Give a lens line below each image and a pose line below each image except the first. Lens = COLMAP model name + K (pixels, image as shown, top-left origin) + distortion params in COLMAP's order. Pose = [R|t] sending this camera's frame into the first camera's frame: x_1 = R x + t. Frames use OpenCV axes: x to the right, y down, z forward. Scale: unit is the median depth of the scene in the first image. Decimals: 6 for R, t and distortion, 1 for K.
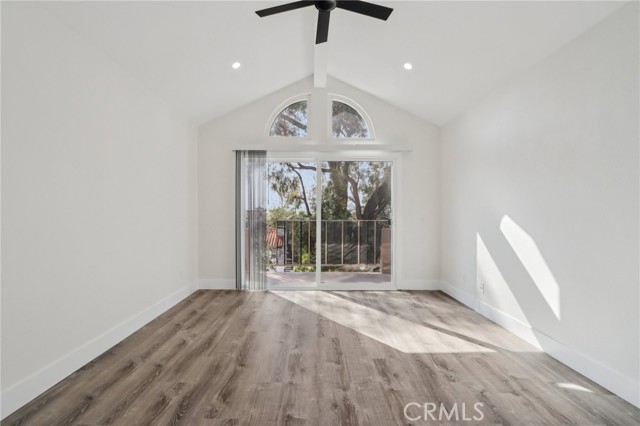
lens RADIAL K [[294.1, 0, 310.5], [0, 294.1, 210.5], [0, 0, 1]] dist [-0.000824, 0.000346]
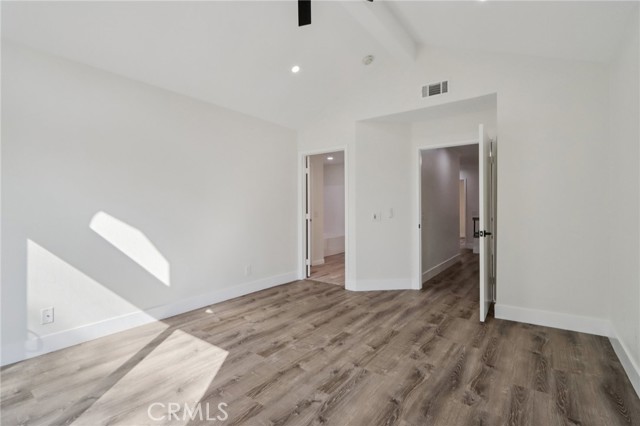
lens RADIAL K [[296.7, 0, 312.7], [0, 296.7, 212.0], [0, 0, 1]] dist [-0.001566, -0.001114]
pose [[-0.795678, -0.008699, 0.605657, -0.491790], [-0.003241, 0.999944, 0.010104, 0.005653], [-0.605711, 0.006077, -0.795662, 1.618136]]
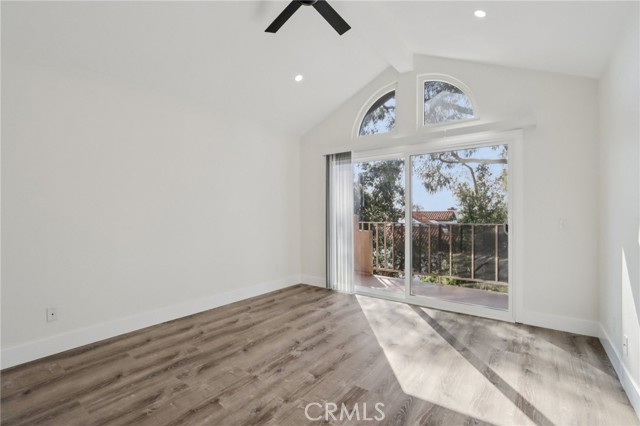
lens RADIAL K [[296.7, 0, 312.7], [0, 296.7, 212.0], [0, 0, 1]] dist [-0.001566, -0.001114]
pose [[0.797373, -0.007588, -0.603439, 0.609381], [0.007153, 0.999970, -0.003122, 0.000819], [0.603445, -0.001827, 0.797403, 0.228397]]
